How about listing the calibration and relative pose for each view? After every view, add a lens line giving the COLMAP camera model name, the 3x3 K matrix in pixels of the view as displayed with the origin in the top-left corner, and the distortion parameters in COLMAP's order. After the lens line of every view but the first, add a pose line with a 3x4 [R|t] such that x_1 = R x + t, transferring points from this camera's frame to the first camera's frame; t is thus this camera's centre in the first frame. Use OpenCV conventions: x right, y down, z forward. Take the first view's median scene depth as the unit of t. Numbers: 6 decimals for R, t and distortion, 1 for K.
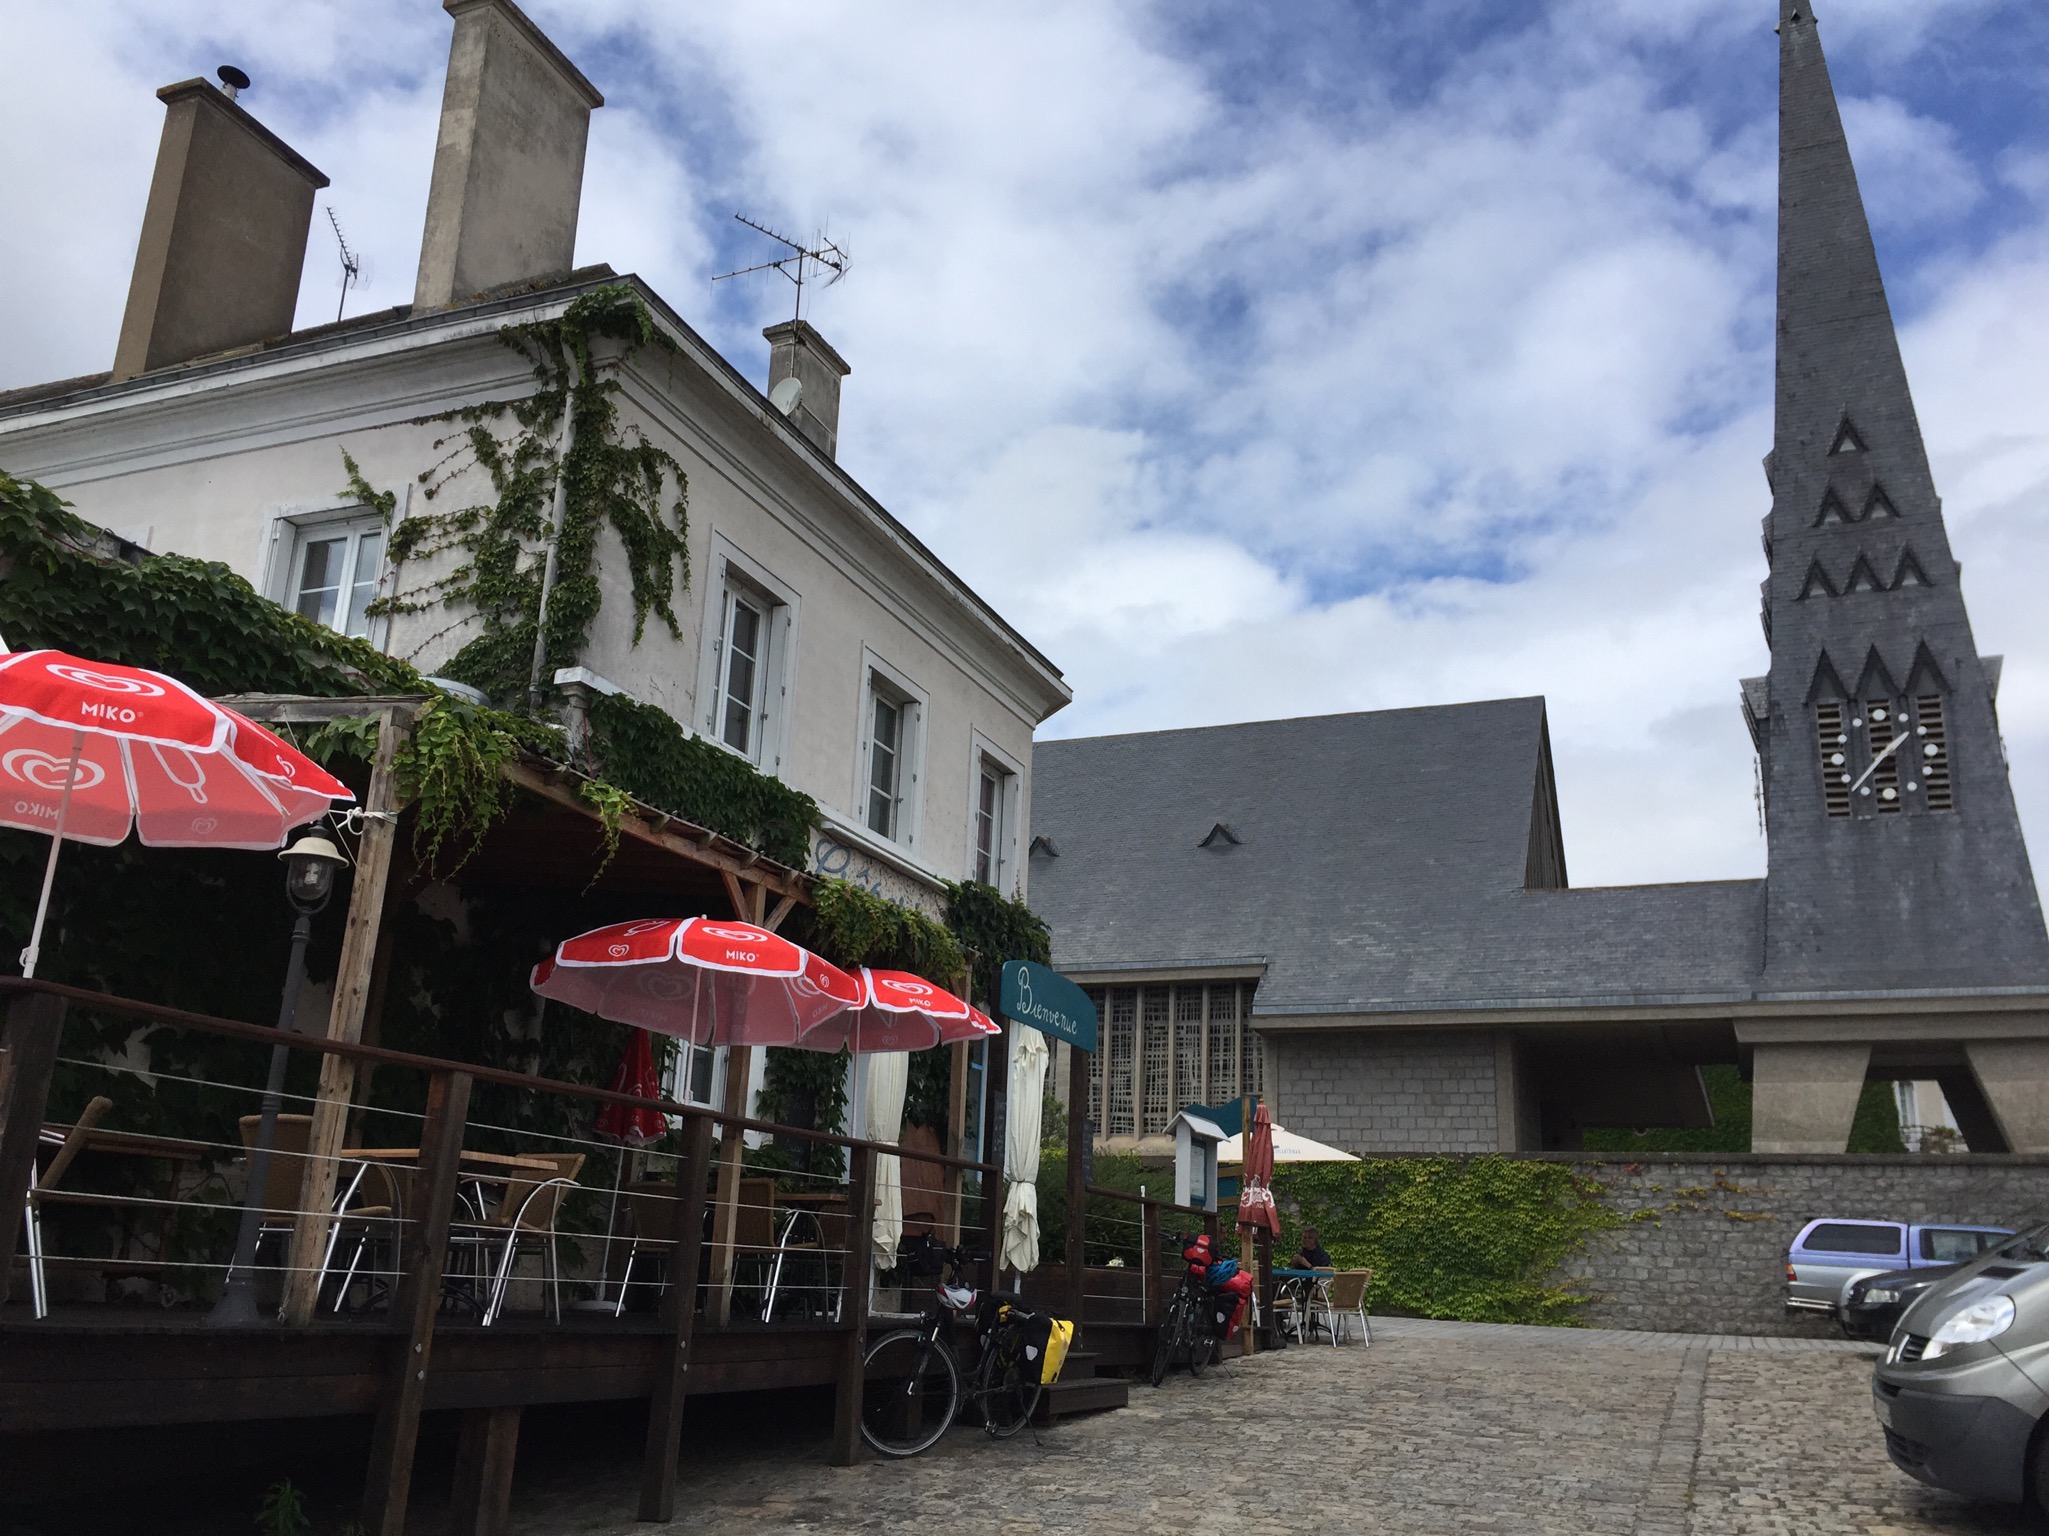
lens RADIAL K [[1752.4, 0, 1023.6], [0, 1752.4, 781.2], [0, 0, 1]] dist [0.074559, -0.094432]
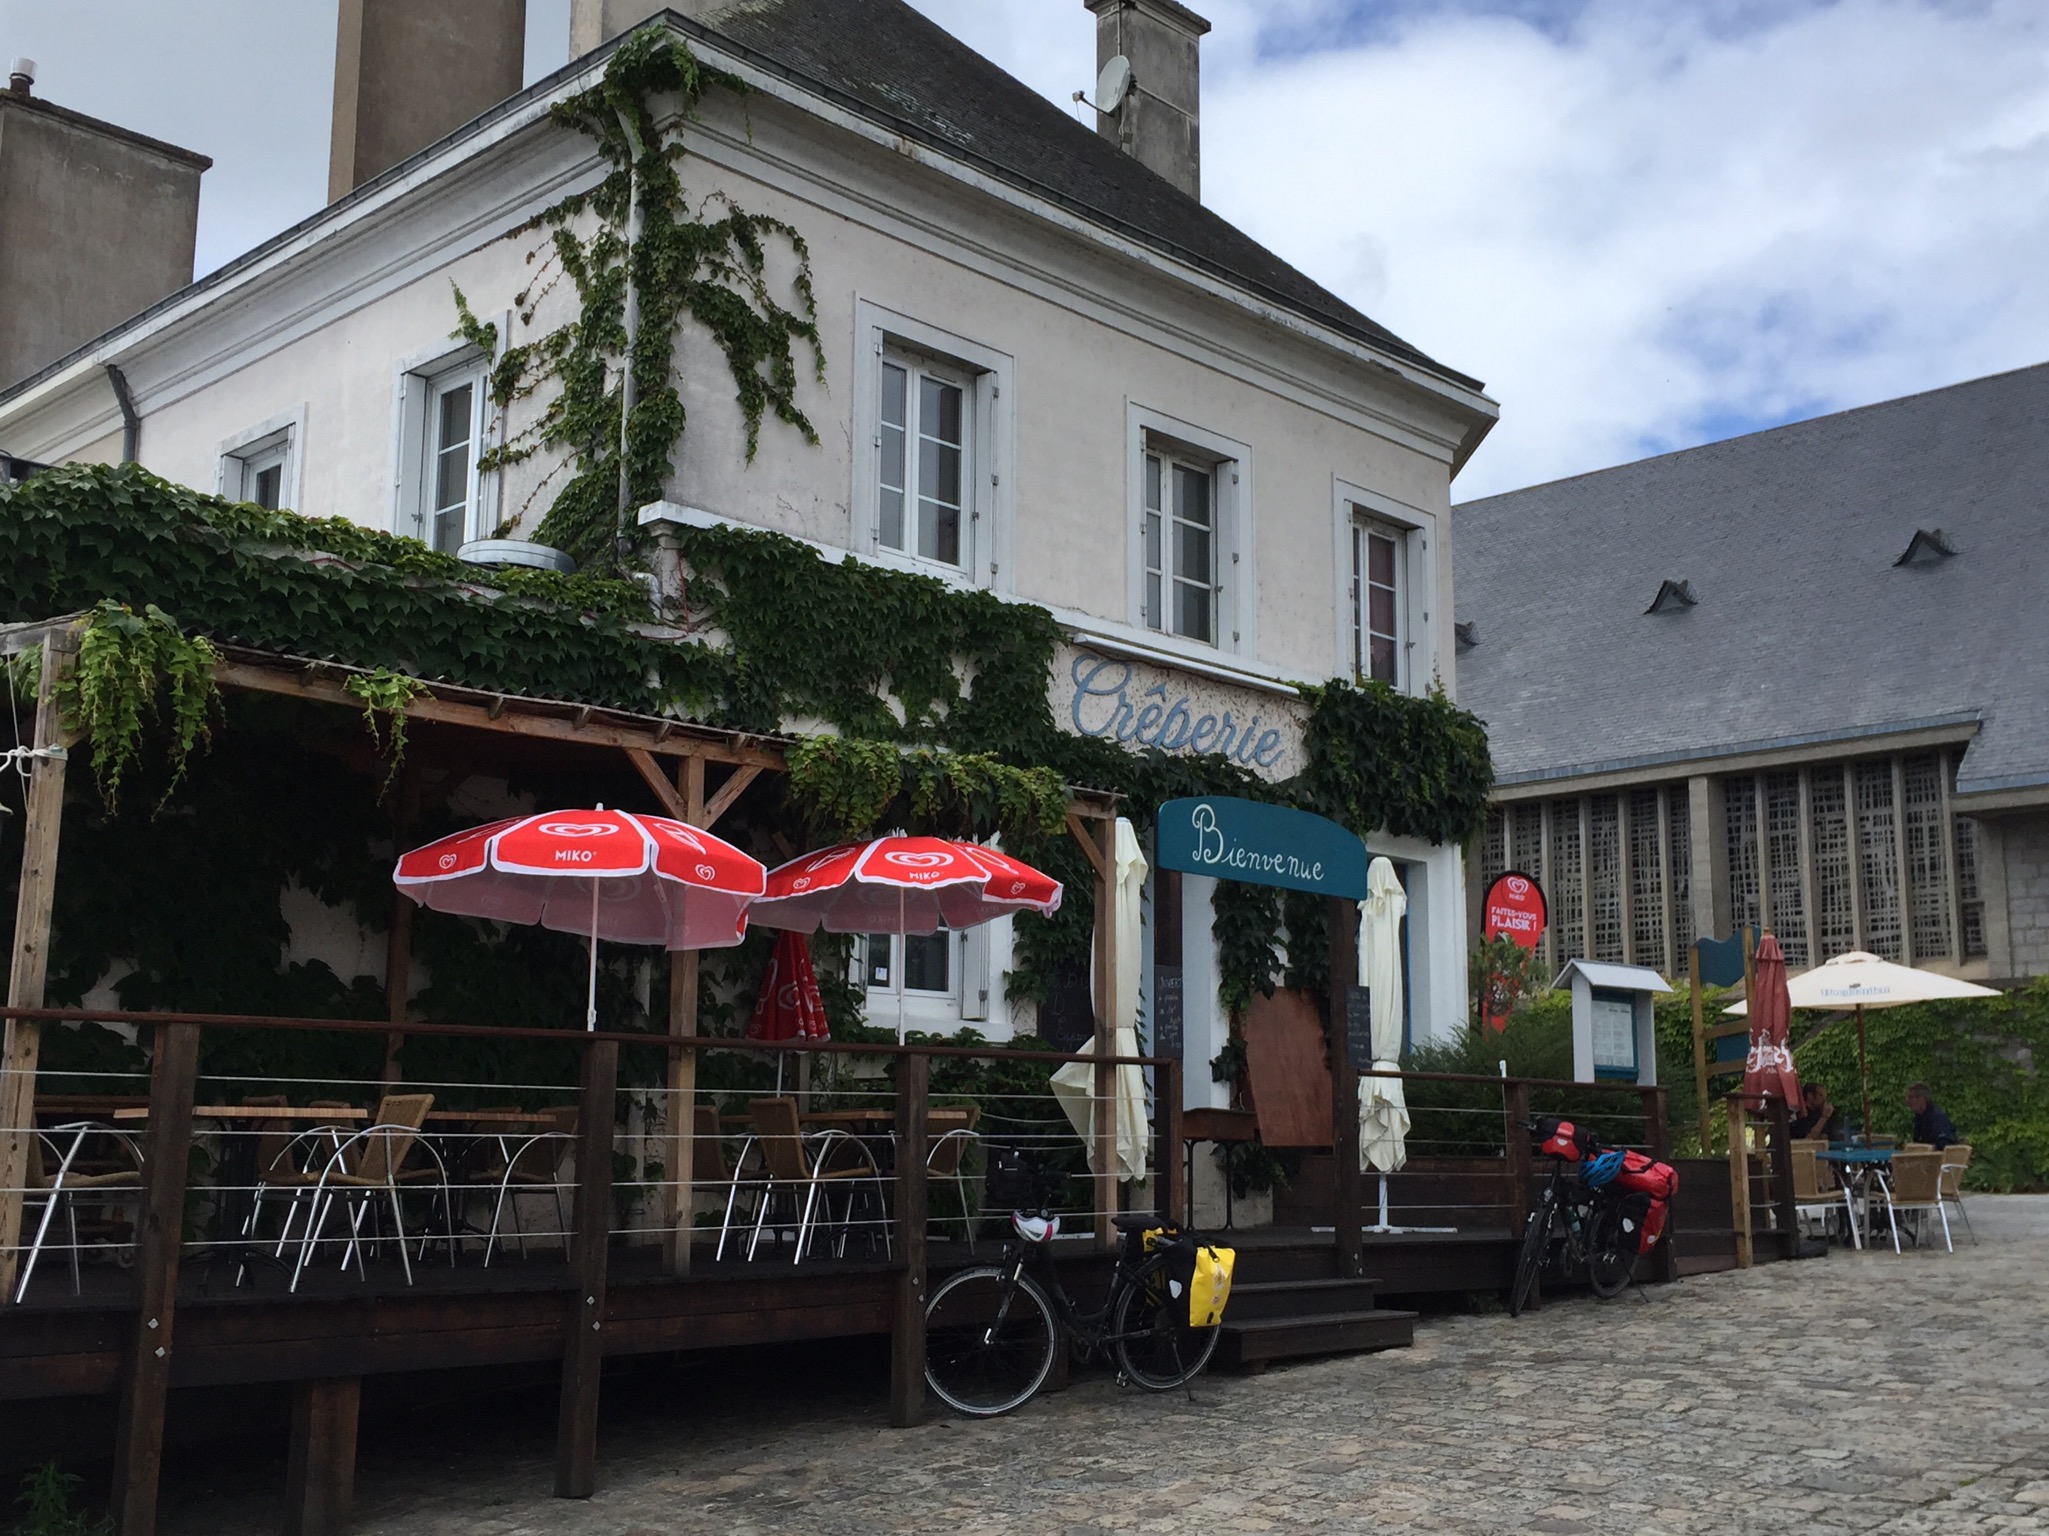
lens RADIAL K [[2195.9, 0, 1024.5], [0, 2195.9, 768.0], [0, 0, 1]] dist [0.054920, -0.003862]
pose [[0.927927, -0.097680, -0.359736, 0.256194], [0.133942, 0.987975, 0.077234, 0.003262], [0.347866, -0.119851, 0.929852, 0.059689]]
